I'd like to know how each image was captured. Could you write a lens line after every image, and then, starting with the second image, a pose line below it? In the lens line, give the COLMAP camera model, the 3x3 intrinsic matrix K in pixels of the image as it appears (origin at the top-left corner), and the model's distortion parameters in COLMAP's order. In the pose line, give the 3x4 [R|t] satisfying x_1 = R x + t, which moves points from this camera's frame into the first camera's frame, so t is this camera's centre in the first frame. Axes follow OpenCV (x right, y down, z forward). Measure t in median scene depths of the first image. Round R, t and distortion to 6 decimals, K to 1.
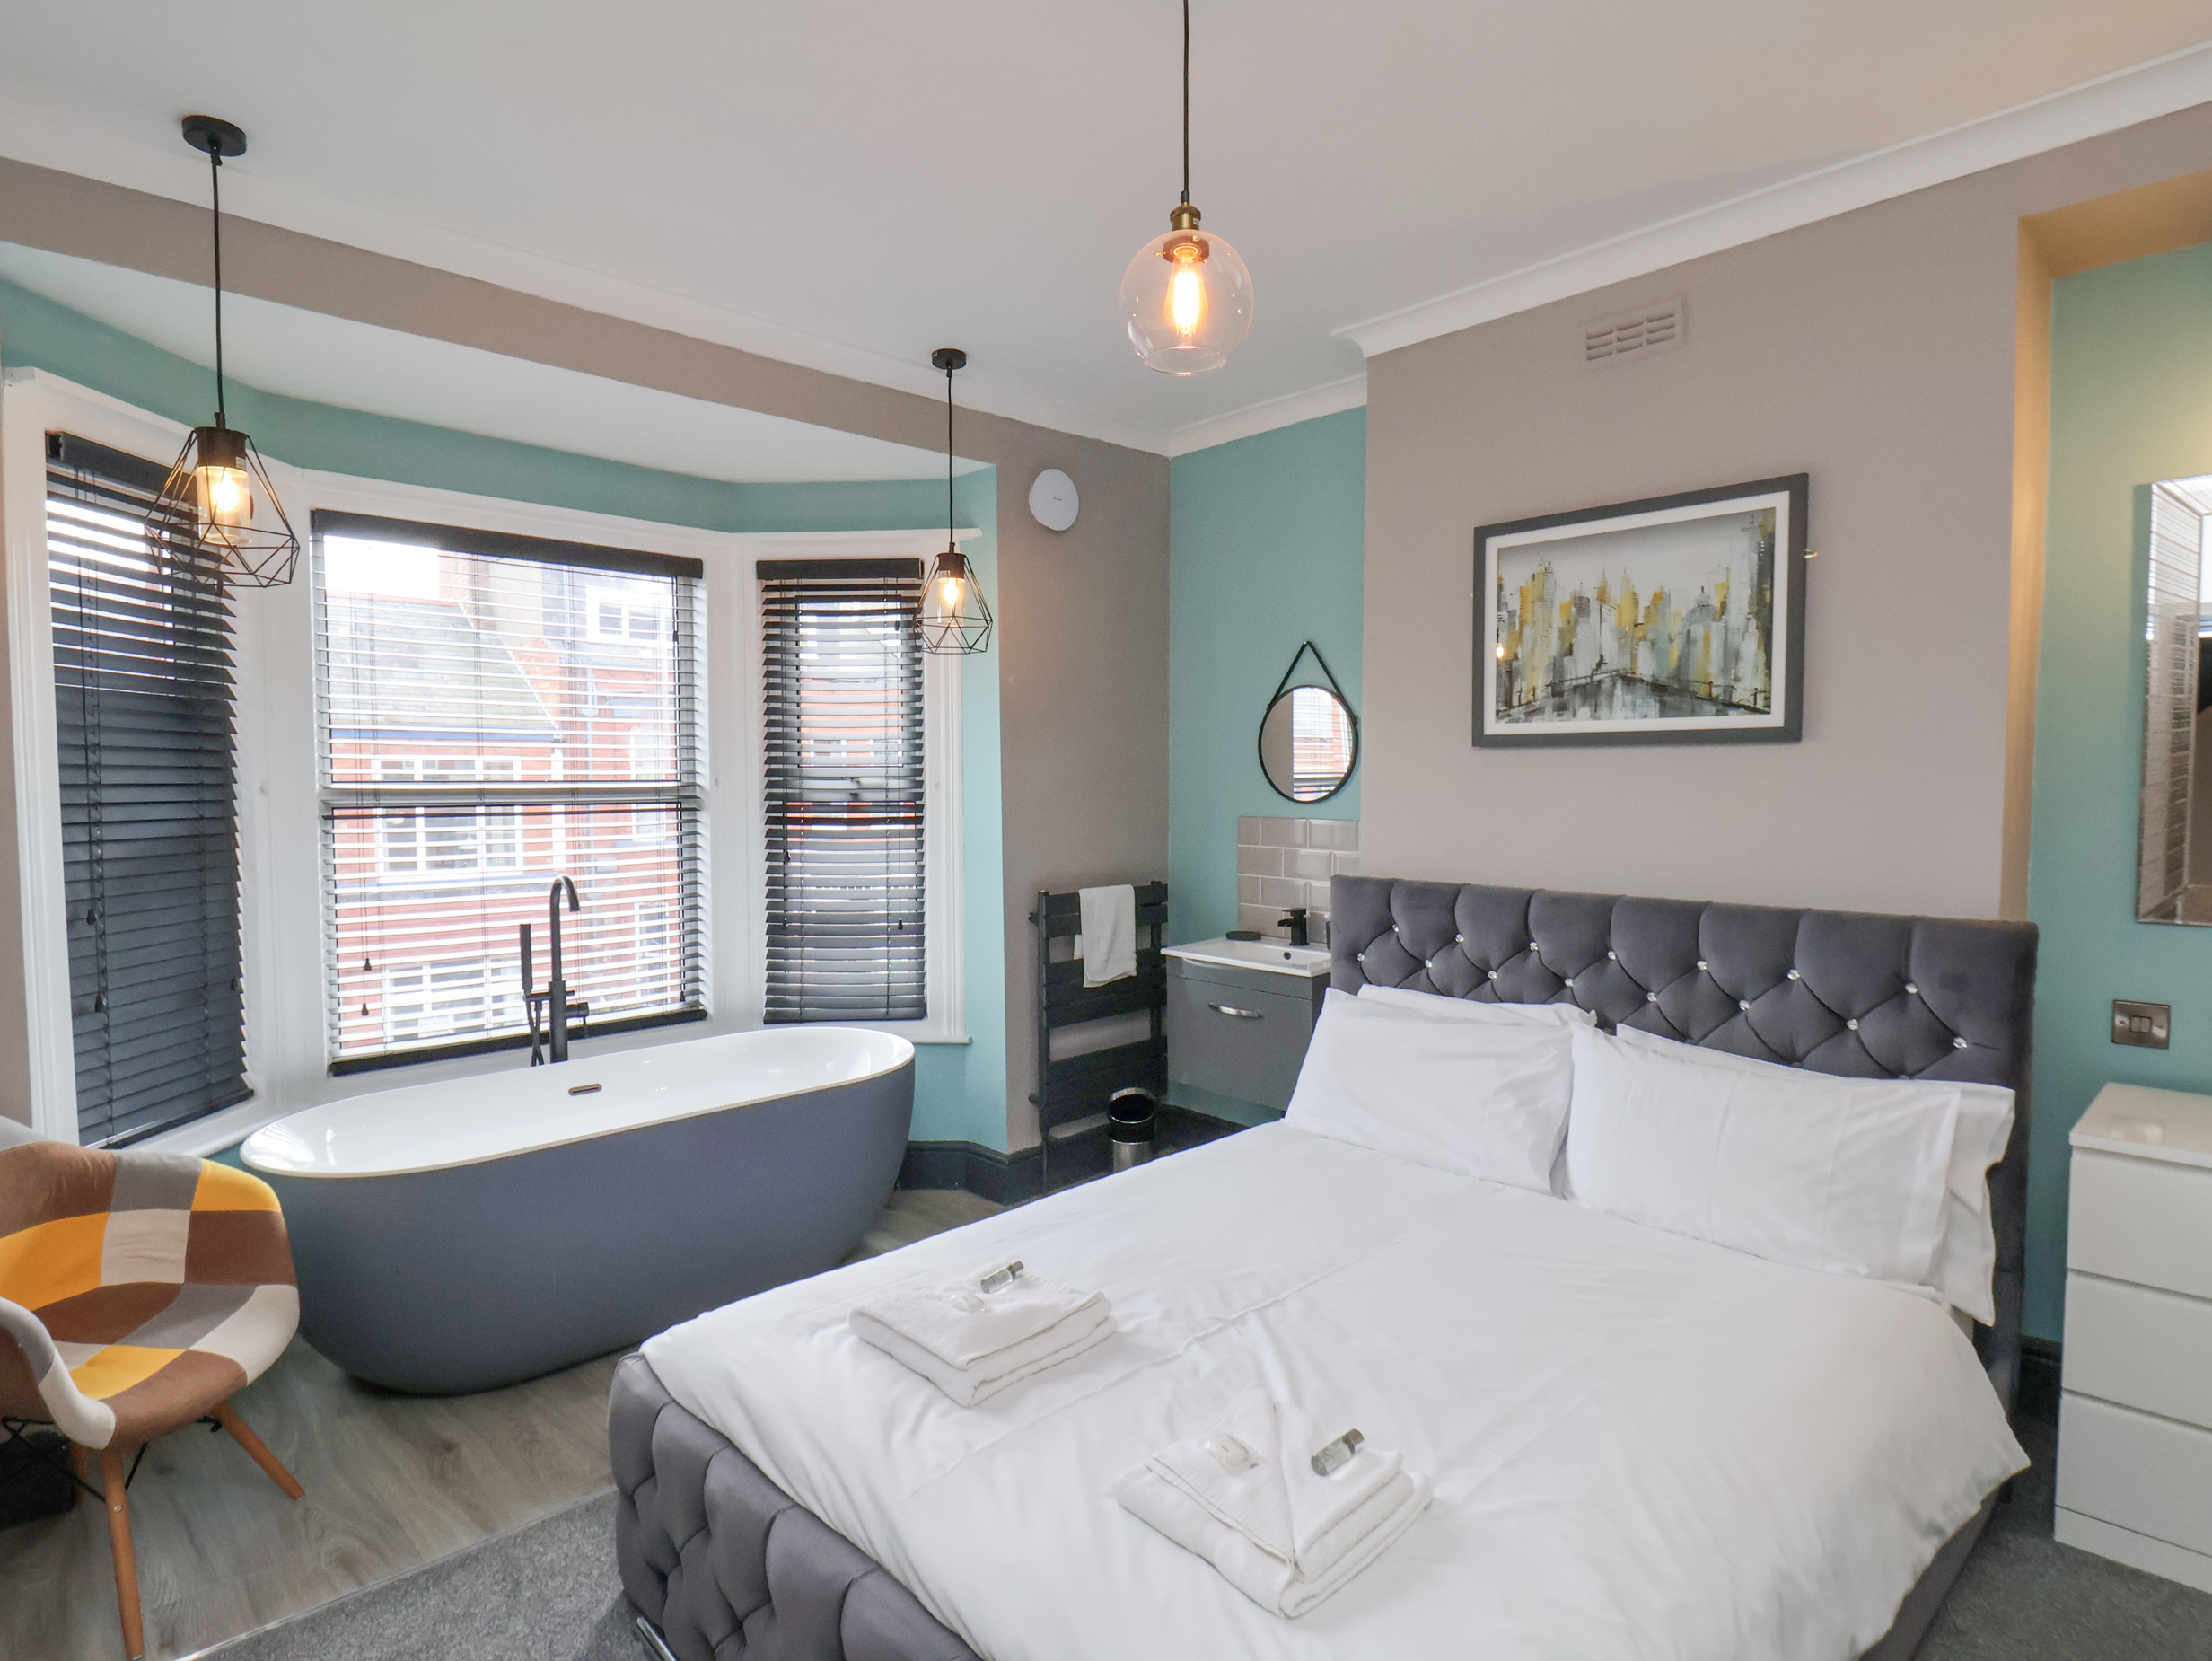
lens RADIAL K [[1169.4, 0, 1102.8], [0, 1169.4, 824.9], [0, 0, 1]] dist [-0.000173, -0.011751]
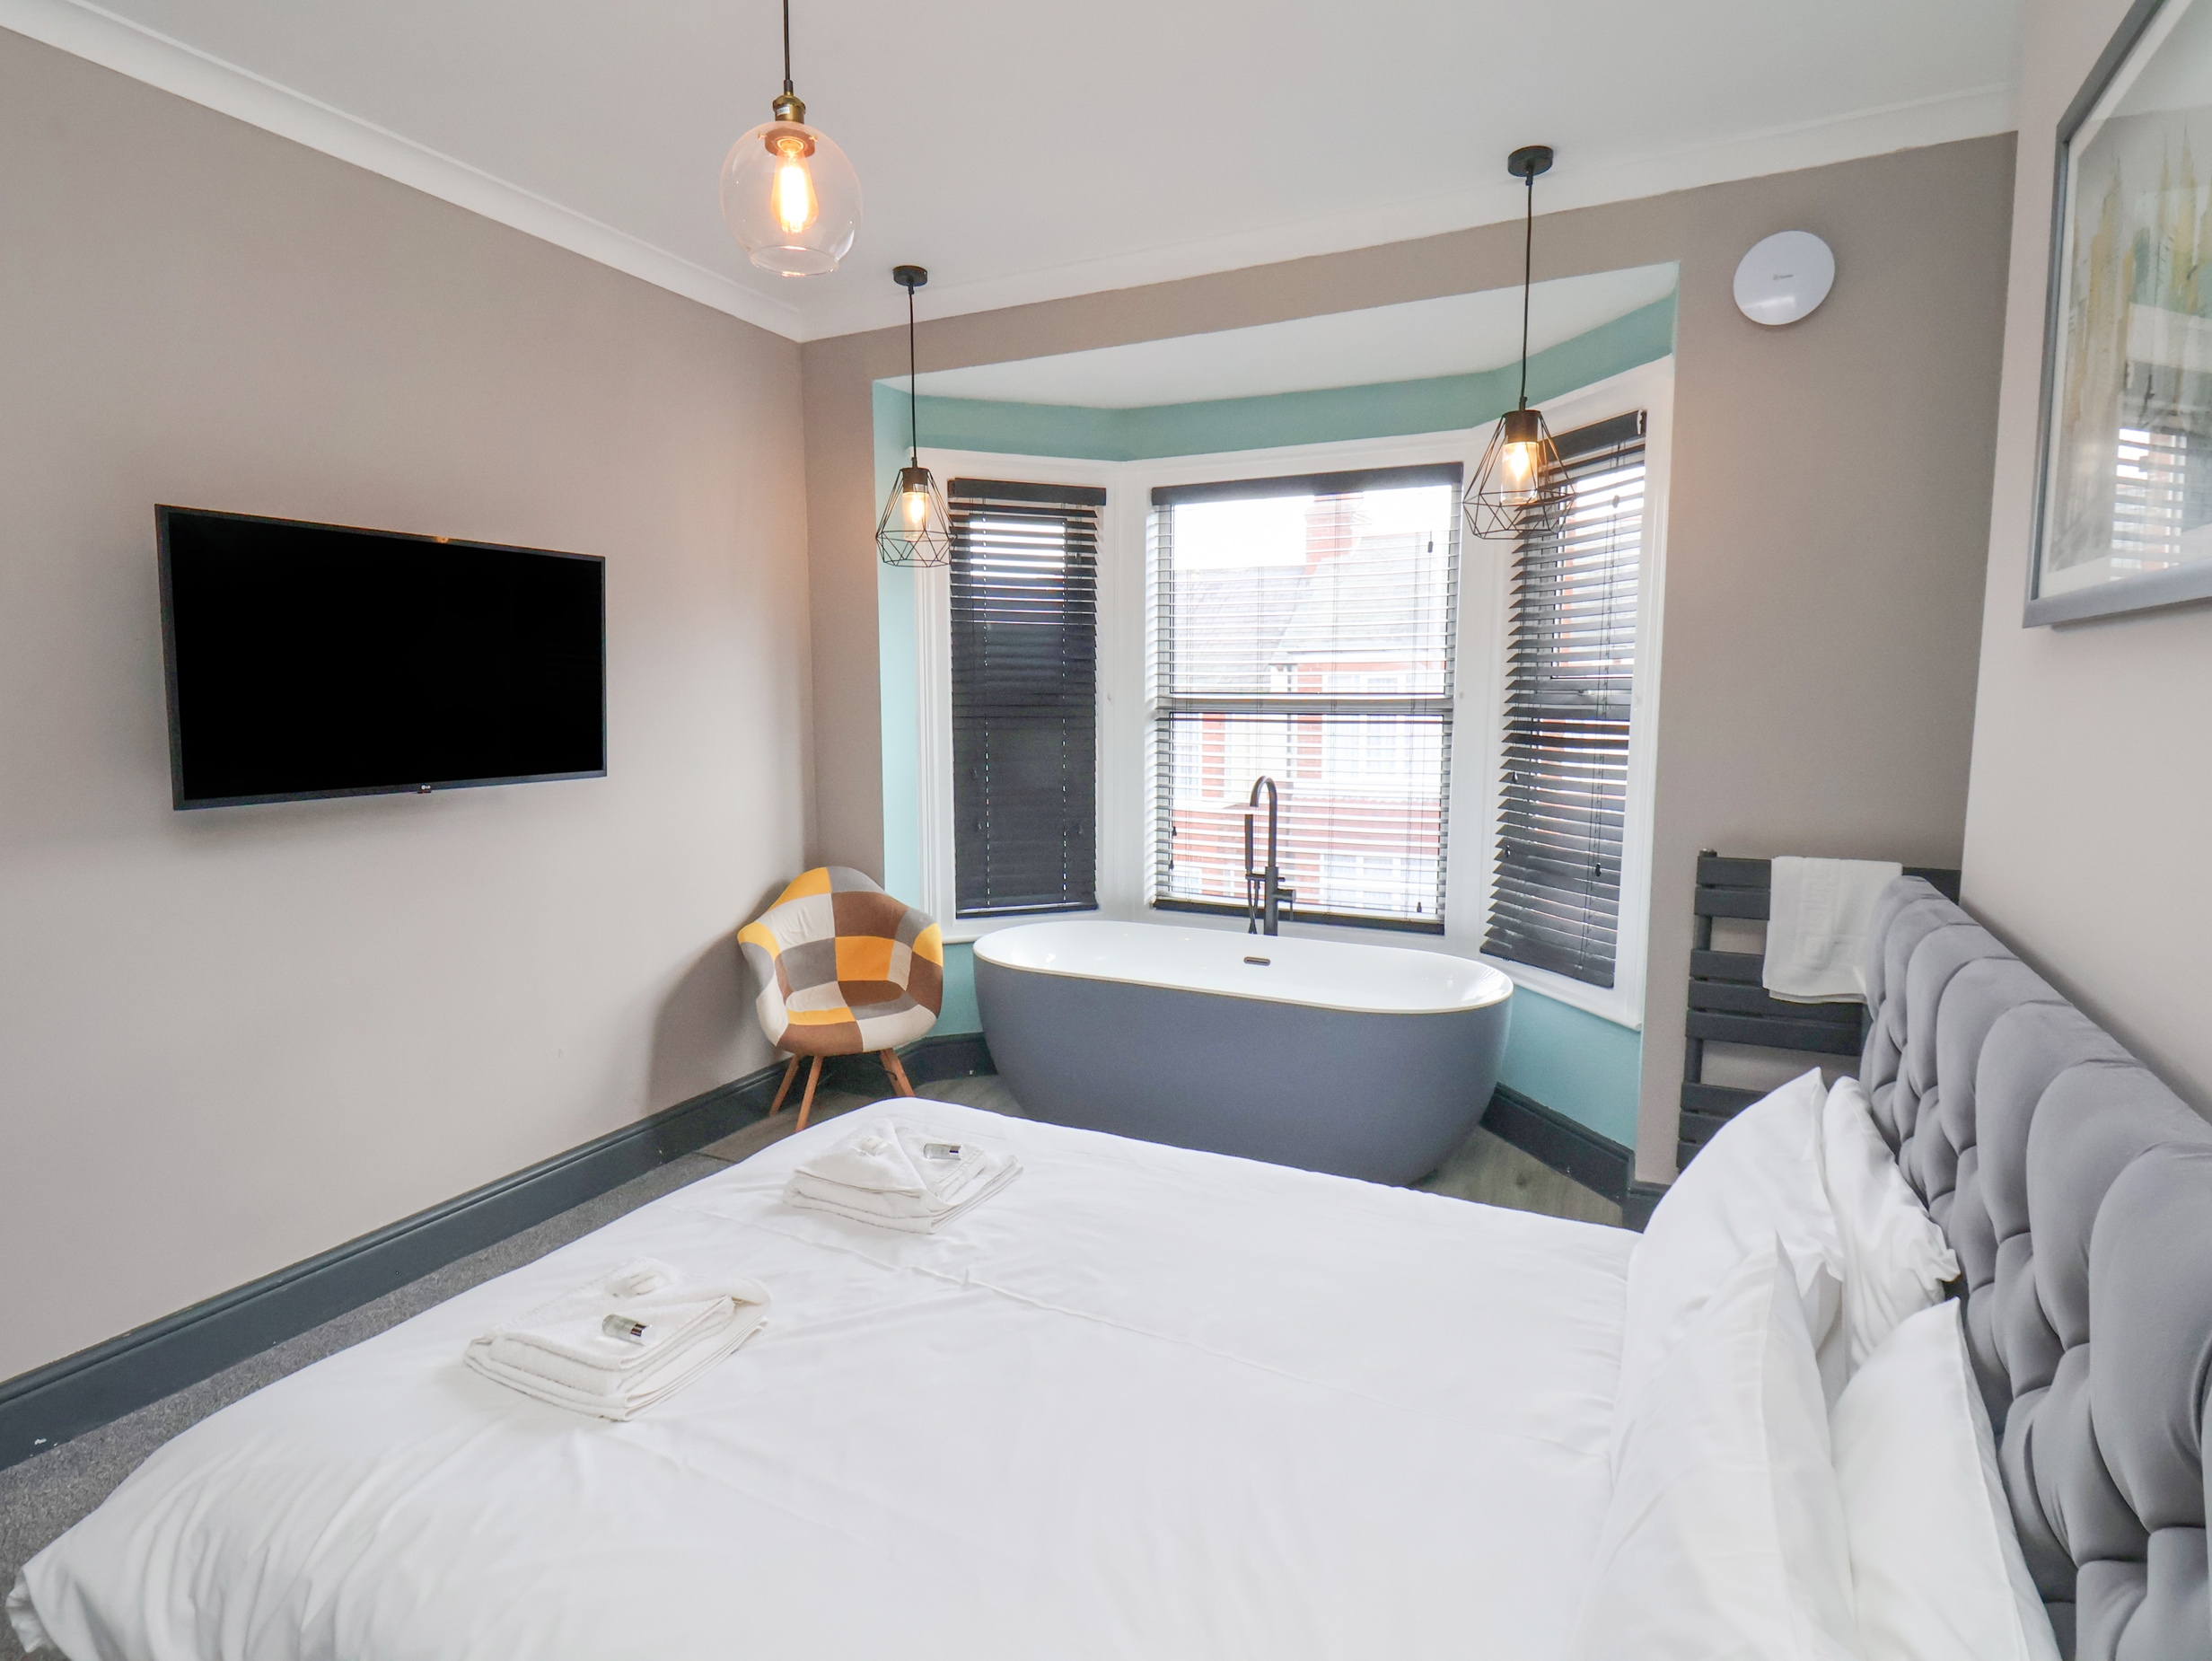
lens RADIAL K [[1169.4, 0, 1101.3], [0, 1169.4, 829.4], [0, 0, 1]] dist [-0.000173, -0.011751]
pose [[0.326742, 0.114419, -0.938162, 0.561898], [-0.042173, 0.993421, 0.106470, -0.019428], [0.944172, 0.004777, 0.329418, 0.461096]]
